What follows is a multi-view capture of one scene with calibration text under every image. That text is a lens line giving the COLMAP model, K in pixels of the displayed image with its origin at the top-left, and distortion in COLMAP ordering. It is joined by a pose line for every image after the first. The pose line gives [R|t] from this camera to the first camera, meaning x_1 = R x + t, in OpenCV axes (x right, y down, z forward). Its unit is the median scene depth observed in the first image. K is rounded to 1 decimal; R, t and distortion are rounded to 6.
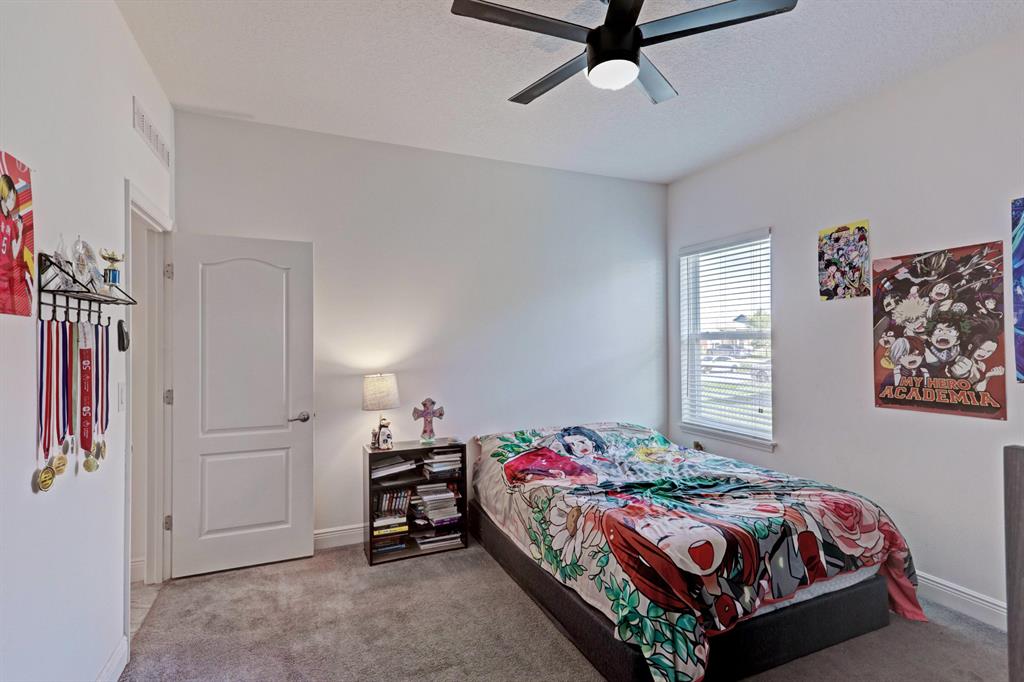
lens RADIAL K [[495.7, 0, 511.9], [0, 495.7, 339.7], [0, 0, 1]] dist [0.018457, 0.000299]
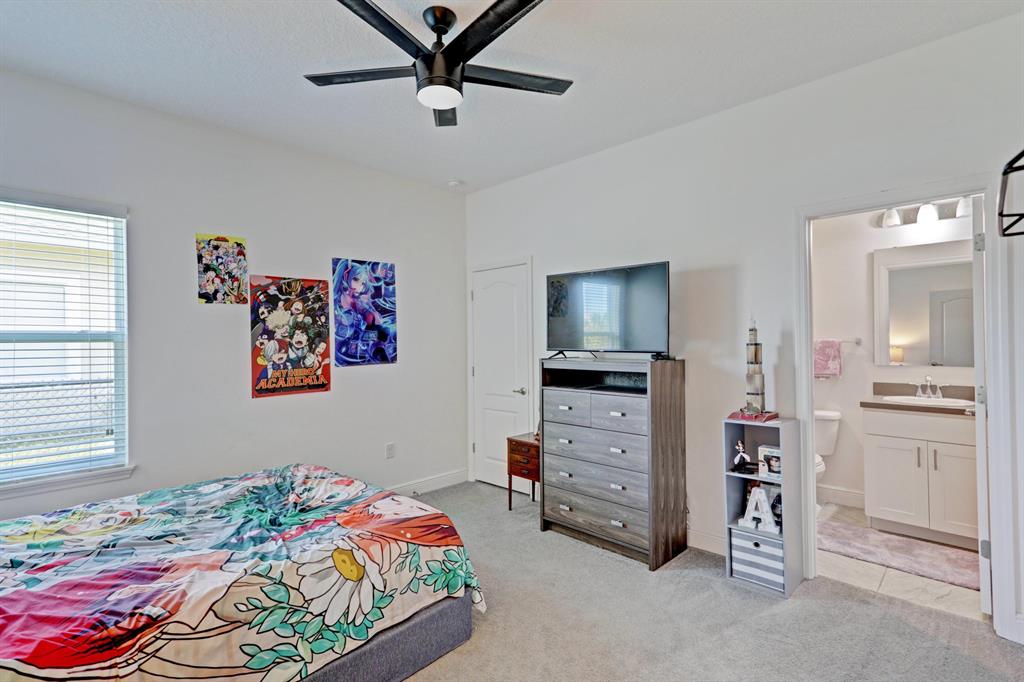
lens RADIAL K [[495.7, 0, 510.7], [0, 495.7, 339.7], [0, 0, 1]] dist [0.018457, 0.000299]
pose [[-0.392675, 0.007123, 0.919650, -0.646220], [0.006235, 0.999968, -0.005082, 0.005279], [-0.919656, 0.003739, -0.392707, 0.960662]]
